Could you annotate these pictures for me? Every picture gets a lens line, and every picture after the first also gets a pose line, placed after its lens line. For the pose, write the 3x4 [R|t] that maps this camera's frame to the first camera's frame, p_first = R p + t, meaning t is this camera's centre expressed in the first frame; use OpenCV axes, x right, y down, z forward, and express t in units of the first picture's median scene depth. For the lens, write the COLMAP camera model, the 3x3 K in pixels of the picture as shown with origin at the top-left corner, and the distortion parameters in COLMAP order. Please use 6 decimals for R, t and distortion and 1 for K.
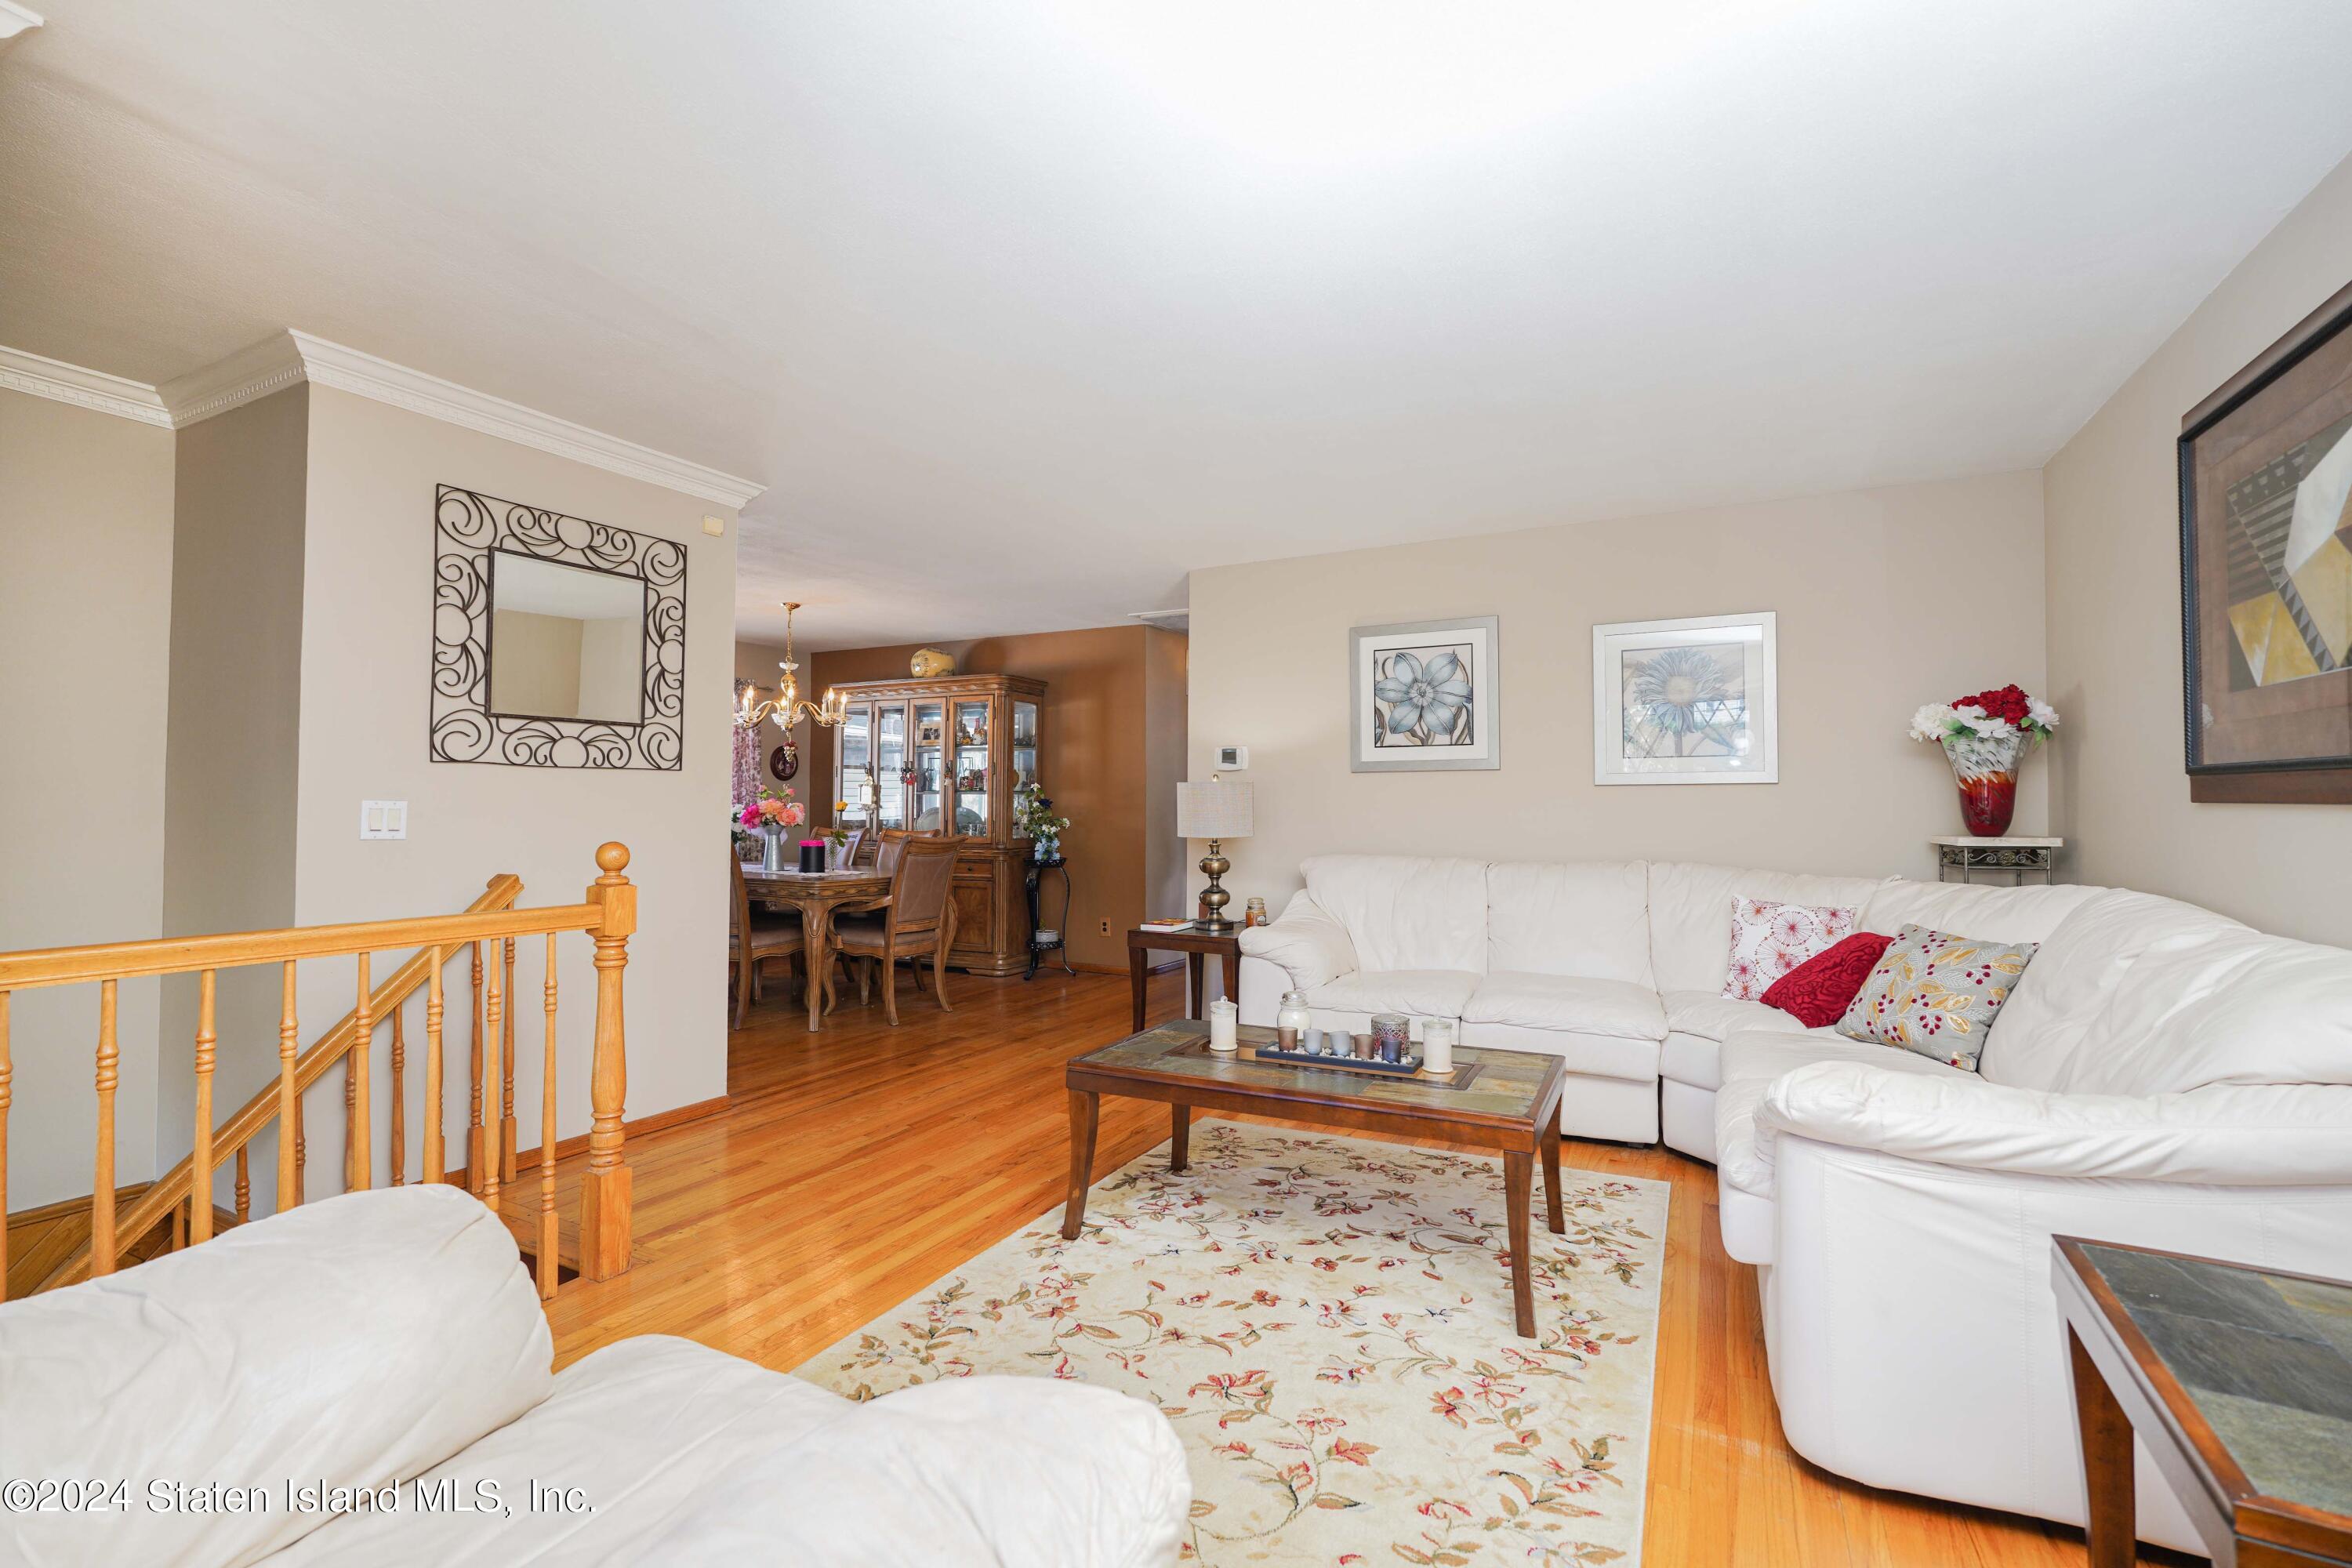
lens RADIAL K [[1034.3, 0, 1191.3], [0, 1034.3, 778.3], [0, 0, 1]] dist [-0.012400, 0.003774]
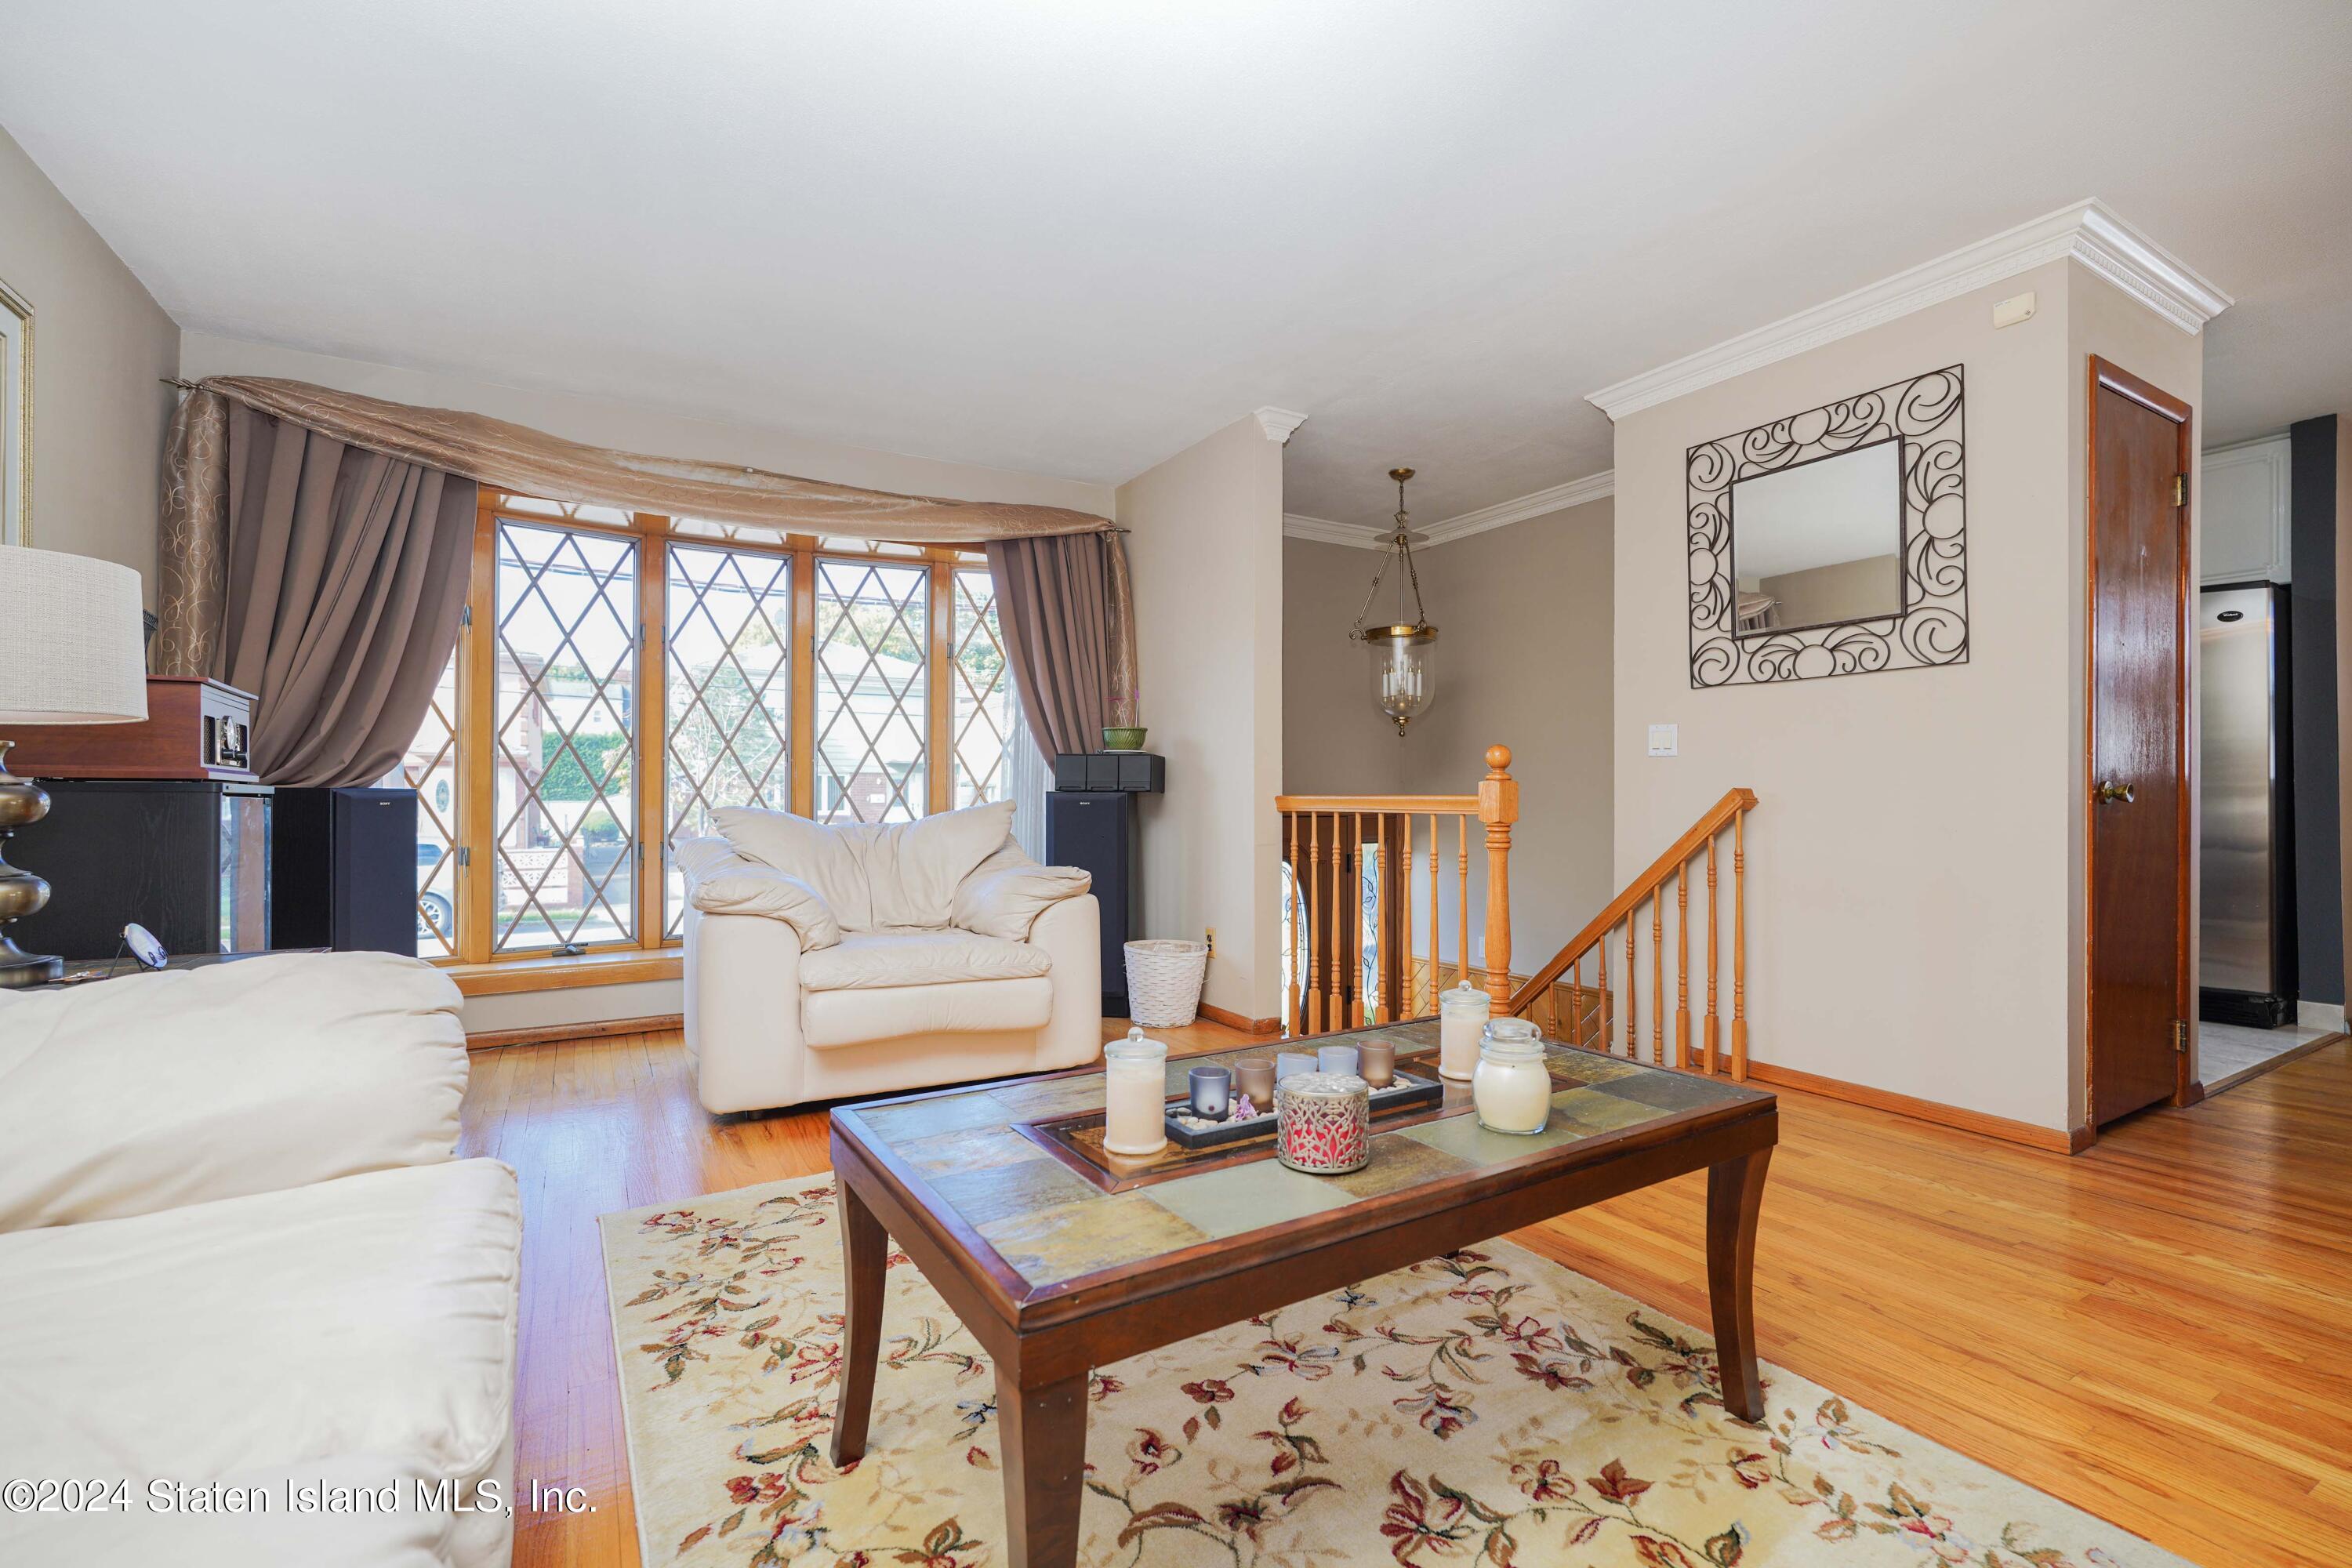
lens RADIAL K [[1034.3, 0, 1165.9], [0, 1034.3, 793.3], [0, 0, 1]] dist [-0.012400, 0.003774]
pose [[-0.543366, -0.009275, -0.839445, 0.515371], [0.015701, 0.999652, -0.021208, 0.107818], [0.839349, -0.024703, -0.543031, 1.041515]]
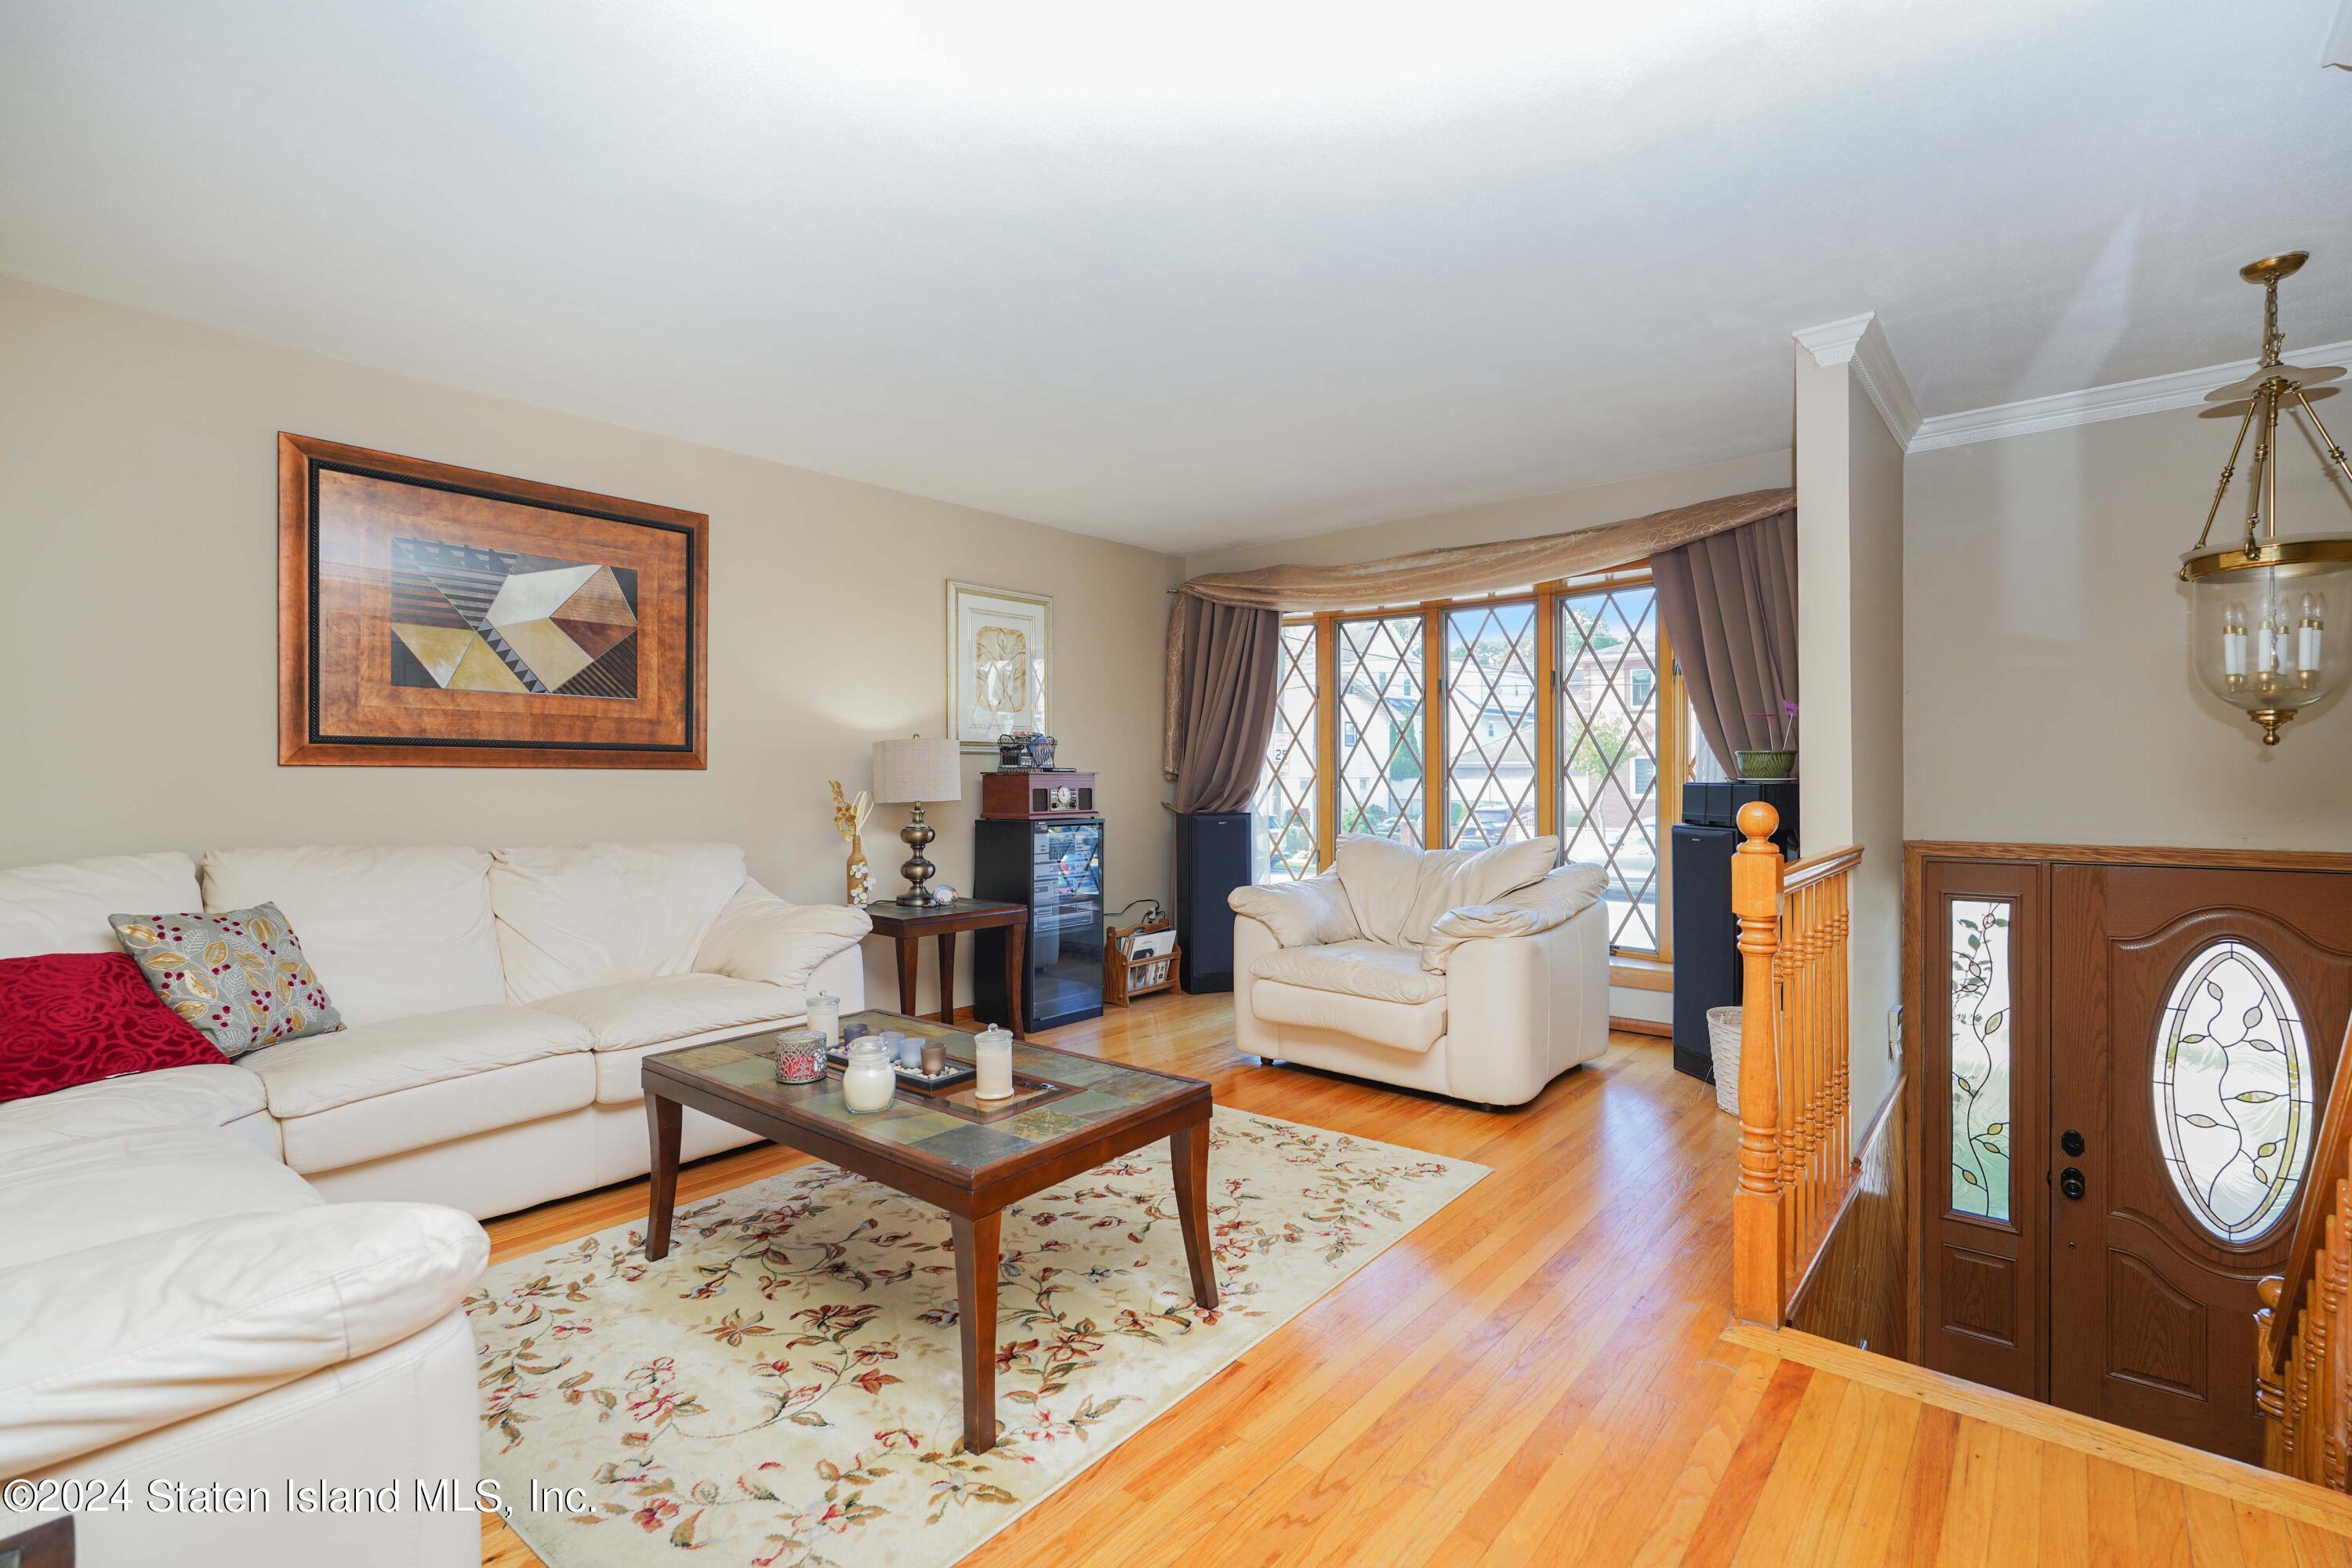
lens RADIAL K [[1034.3, 0, 1186.9], [0, 1034.3, 779.1], [0, 0, 1]] dist [-0.012400, 0.003774]
pose [[-0.974086, 0.002924, 0.226159, -0.237473], [-0.001242, 0.999832, -0.018278, 0.044783], [-0.226174, -0.018086, -0.973919, 1.501351]]
